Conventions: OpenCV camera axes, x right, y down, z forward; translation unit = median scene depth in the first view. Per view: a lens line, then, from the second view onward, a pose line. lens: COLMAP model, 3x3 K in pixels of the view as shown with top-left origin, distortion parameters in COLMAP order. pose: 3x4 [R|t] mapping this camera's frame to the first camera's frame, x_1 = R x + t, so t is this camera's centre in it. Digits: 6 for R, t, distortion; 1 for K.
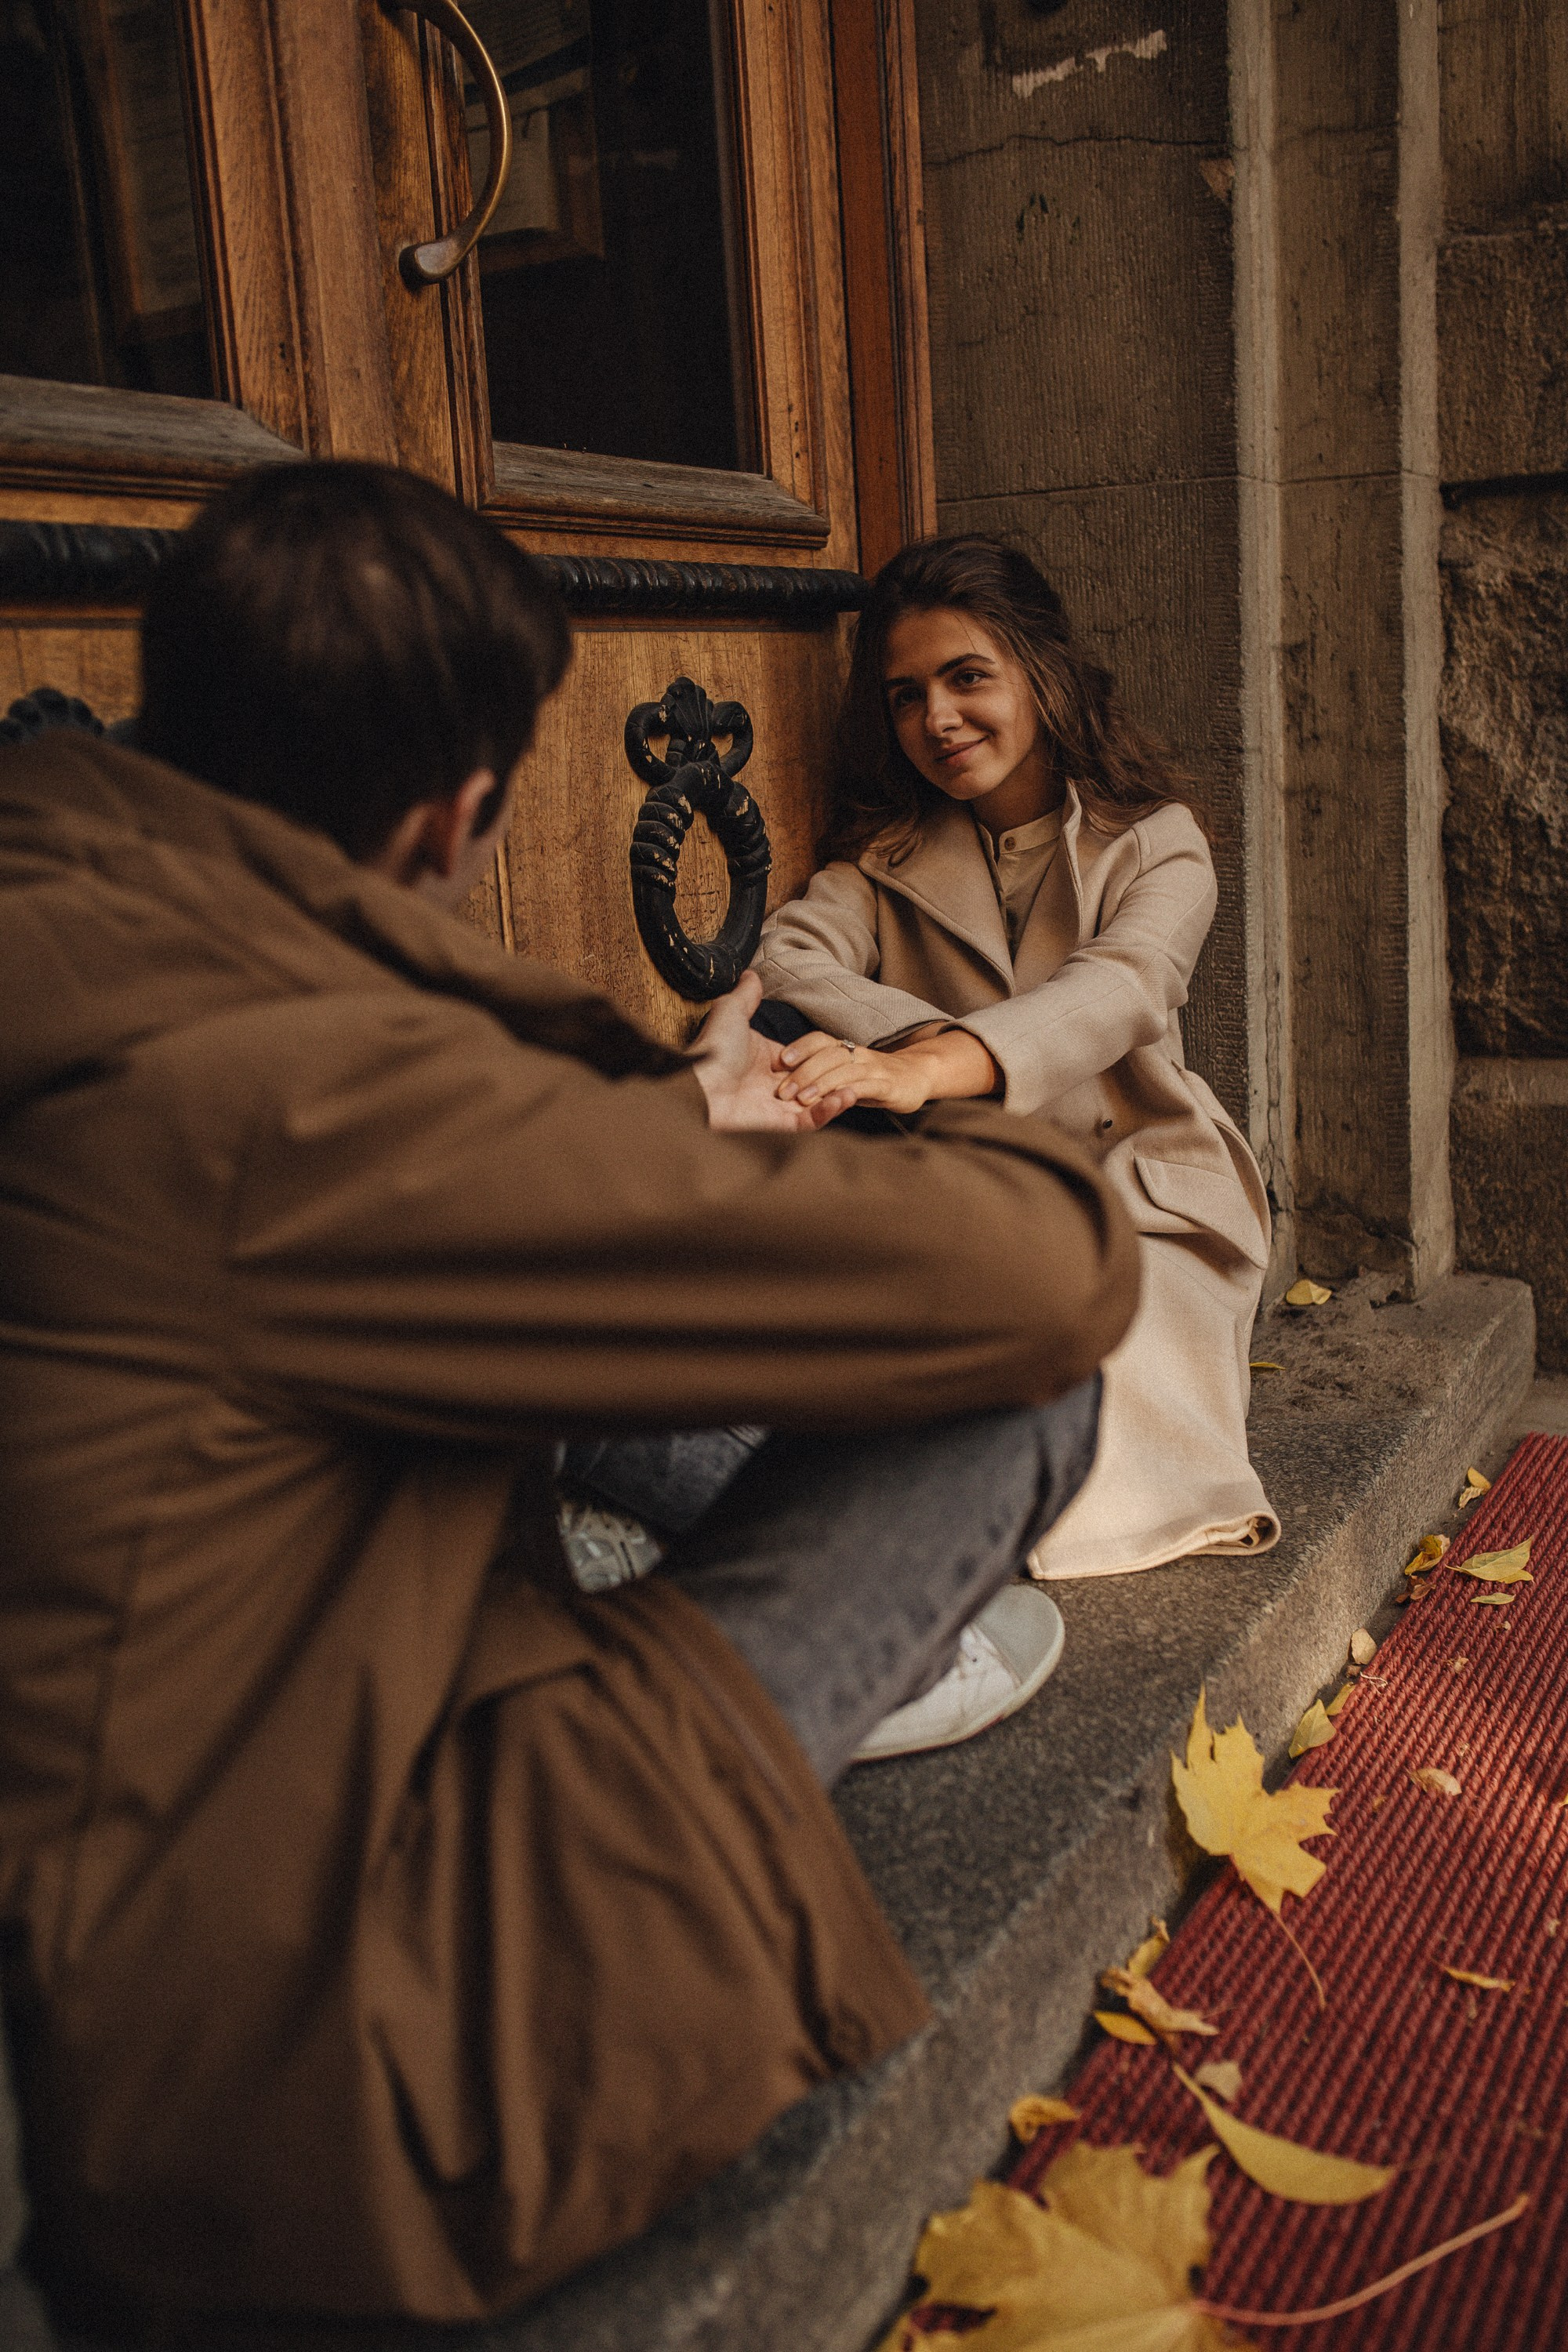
lens RADIAL K [[2300.9, 0, 784.0], [0, 2300.9, 1176.0], [0, 0, 1]] dist [-0.057160, 0.102809]
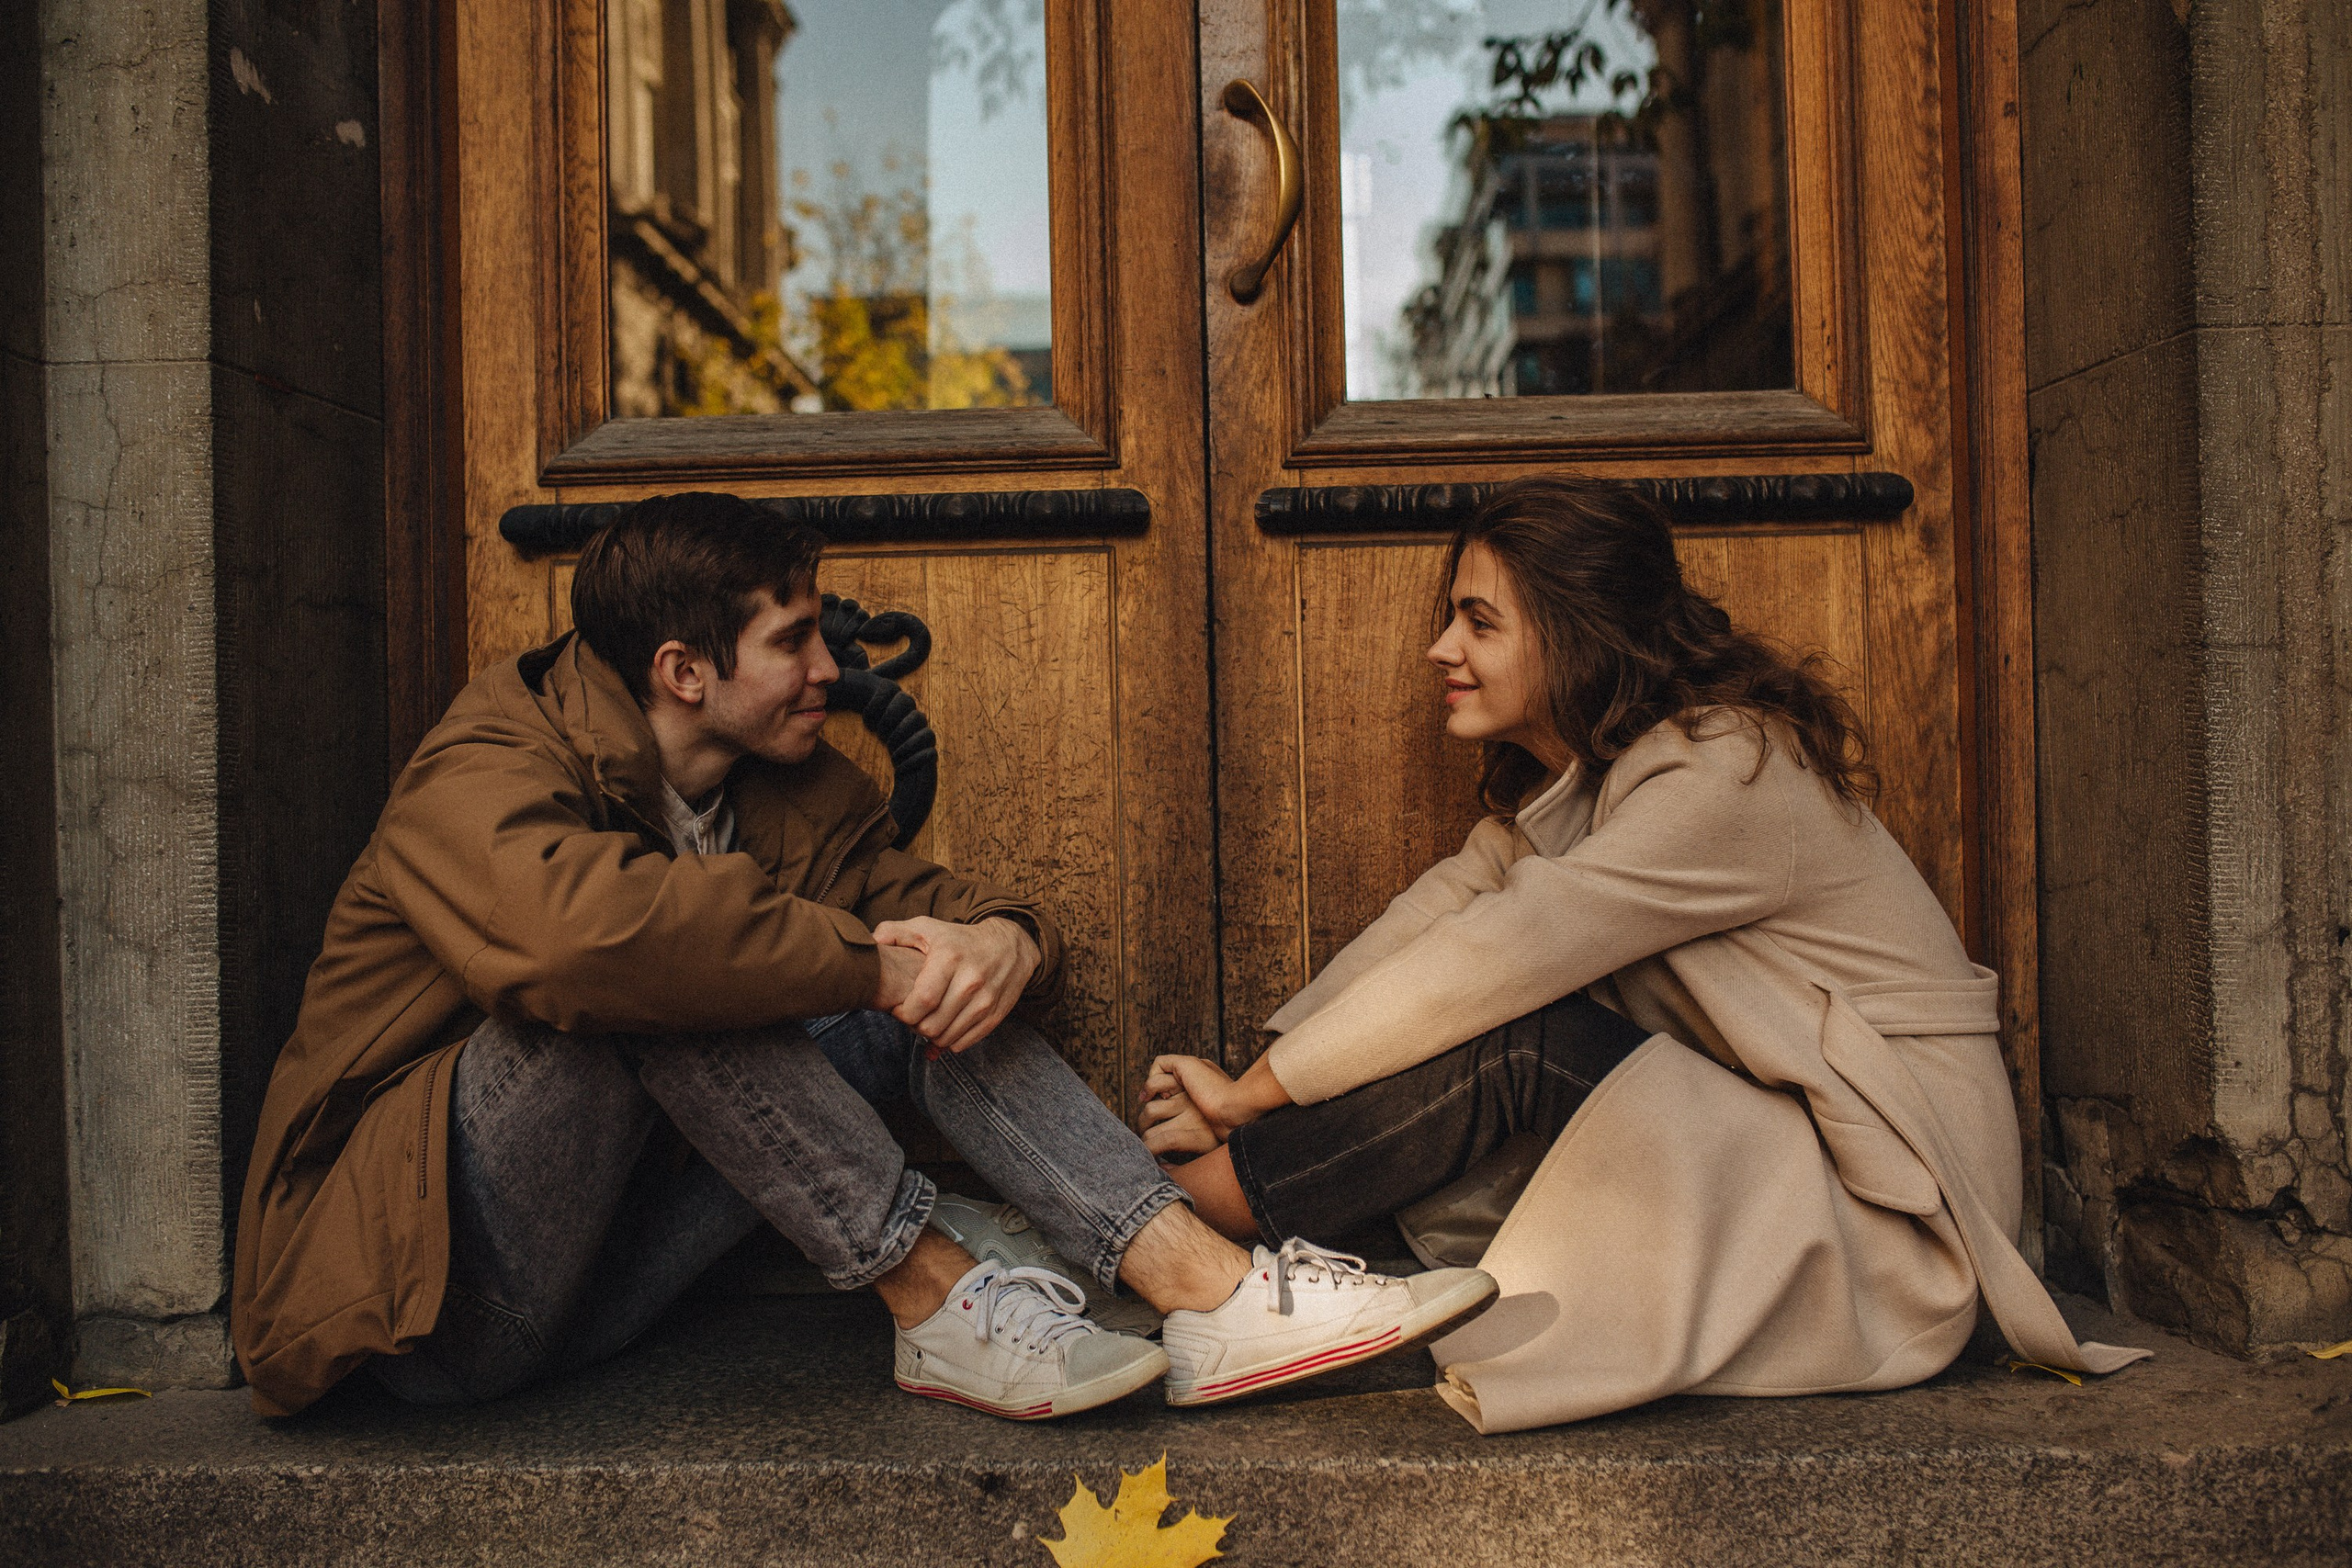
lens RADIAL K [[2300.7, 0, 1176.0], [0, 2300.7, 784.0], [0, 0, 1]] dist [-0.057160, 0.102809]
pose [[0.444838, 0.043235, -0.894567, 0.864937], [-0.180545, 0.982657, -0.042286, -0.035885], [0.877224, 0.180320, 0.444929, 0.340506]]
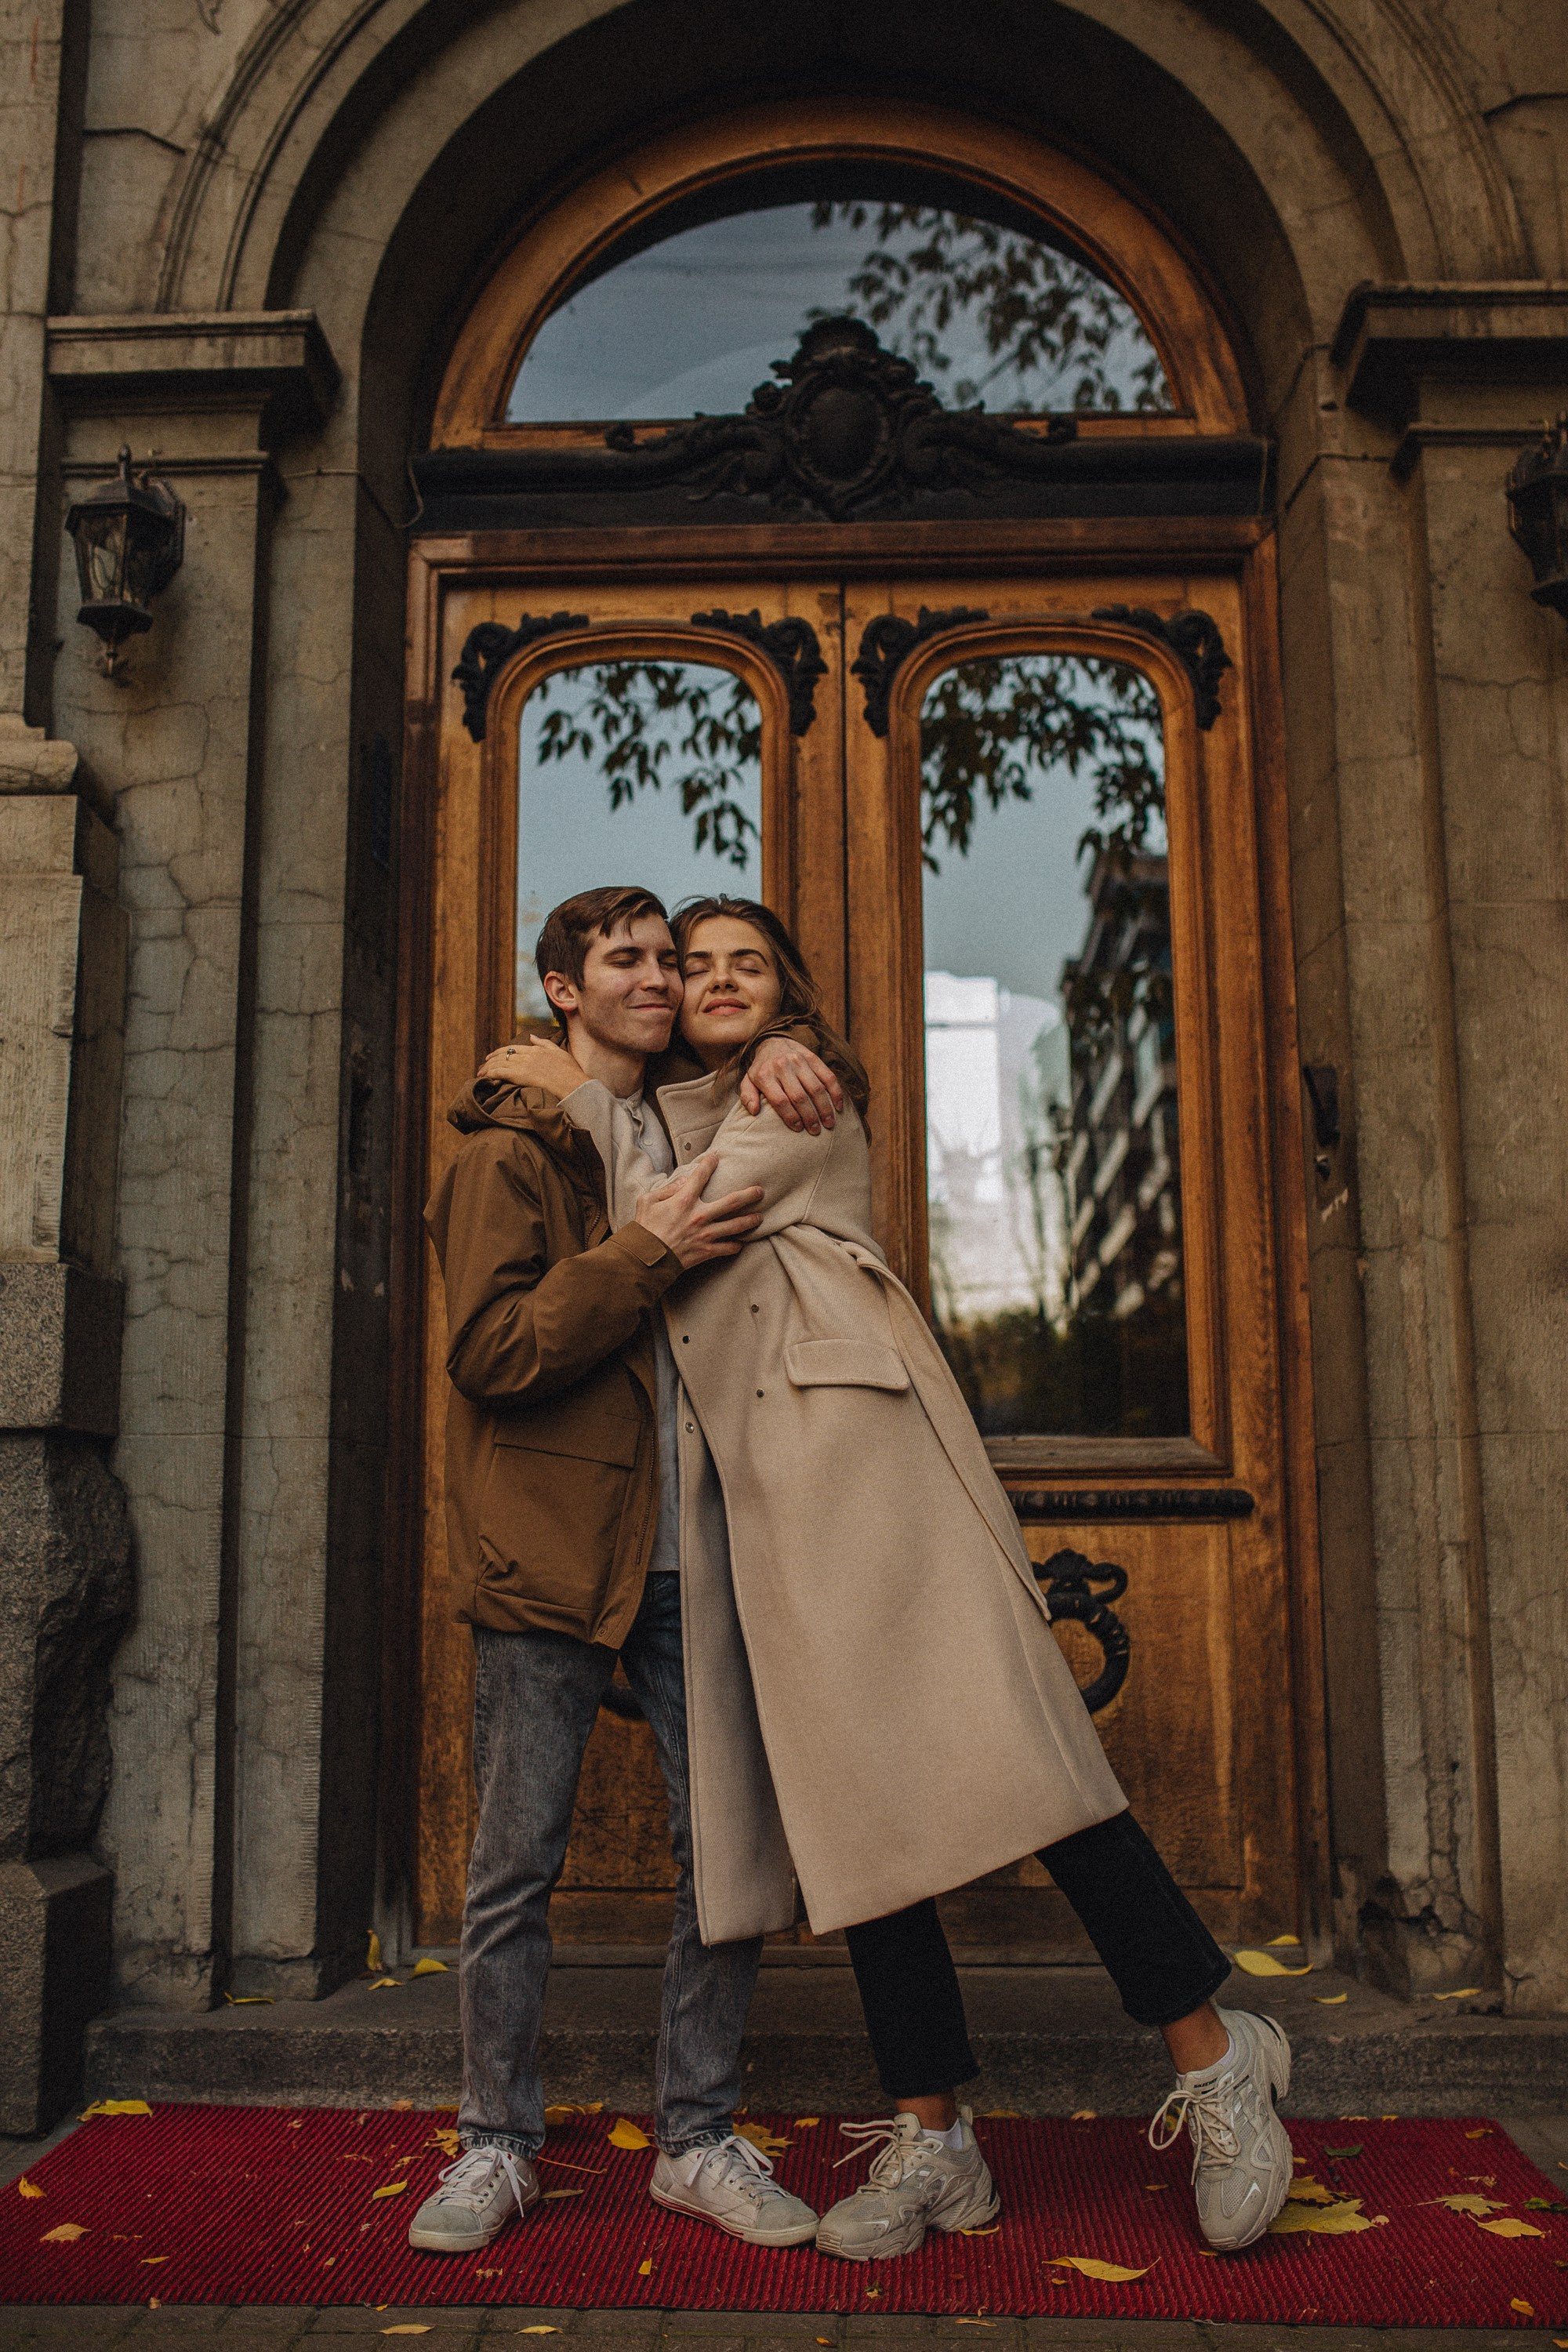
lens RADIAL K [[2359.5, 0, 784.5], [0, 2359.5, 1144.2], [0, 0, 1]] dist [-0.056229, 0.102749]
pose [[0.430687, -0.105898, -0.896267, 1.669308], [-0.196421, 0.958288, -0.207613, -0.083231], [0.880867, 0.265462, 0.391922, -0.089989]]
